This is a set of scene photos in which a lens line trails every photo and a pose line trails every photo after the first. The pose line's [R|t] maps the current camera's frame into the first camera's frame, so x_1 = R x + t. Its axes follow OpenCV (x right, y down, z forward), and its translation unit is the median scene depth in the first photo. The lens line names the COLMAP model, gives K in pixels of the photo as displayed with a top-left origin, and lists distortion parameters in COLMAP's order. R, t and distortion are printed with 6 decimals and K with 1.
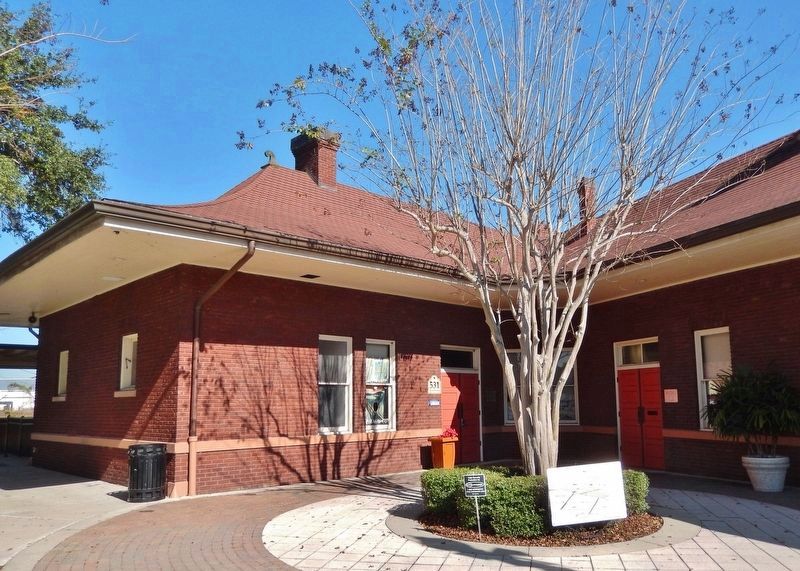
lens RADIAL K [[683.6, 0, 399.1], [0, 683.6, 288.0], [0, 0, 1]] dist [0.003809, -0.002800]
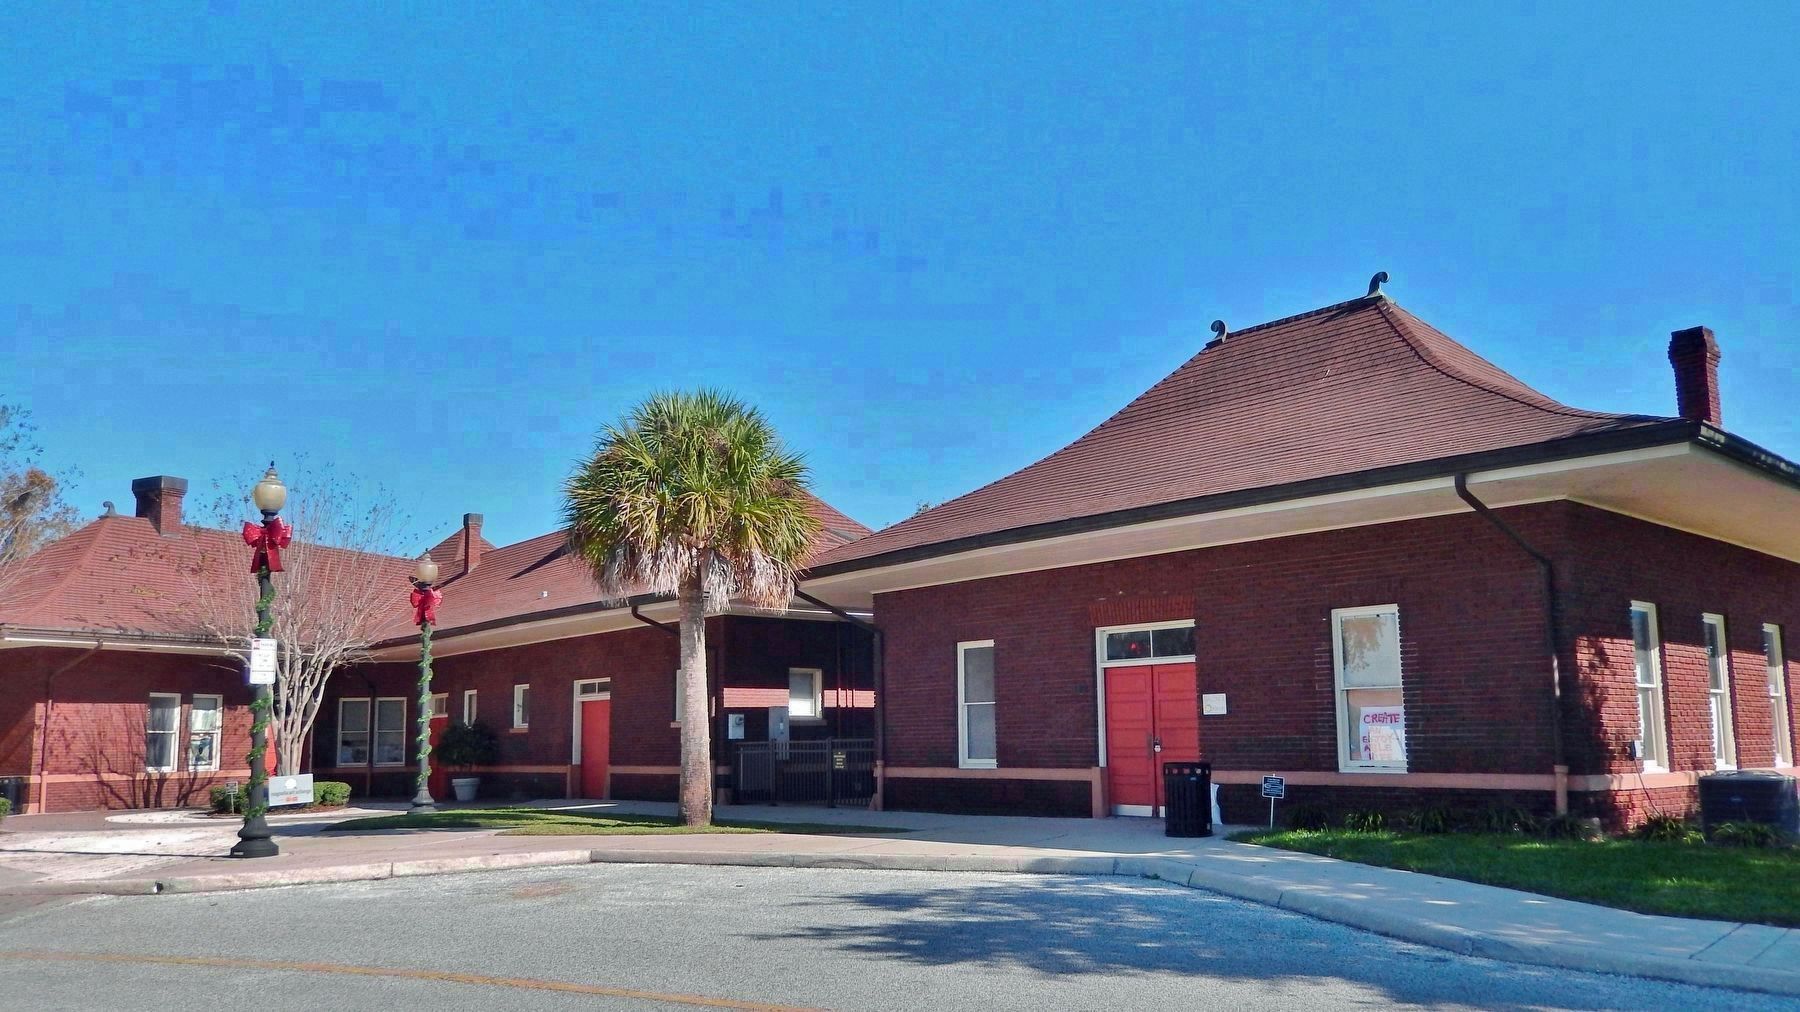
lens RADIAL K [[1320.8, 0, 901.6], [0, 1320.8, 501.0], [0, 0, 1]] dist [-0.010236, -0.014091]
pose [[0.922921, 0.059774, 0.380321, 0.221720], [-0.053448, 0.998201, -0.027183, -0.295237], [-0.381261, 0.004760, 0.924455, -1.780046]]
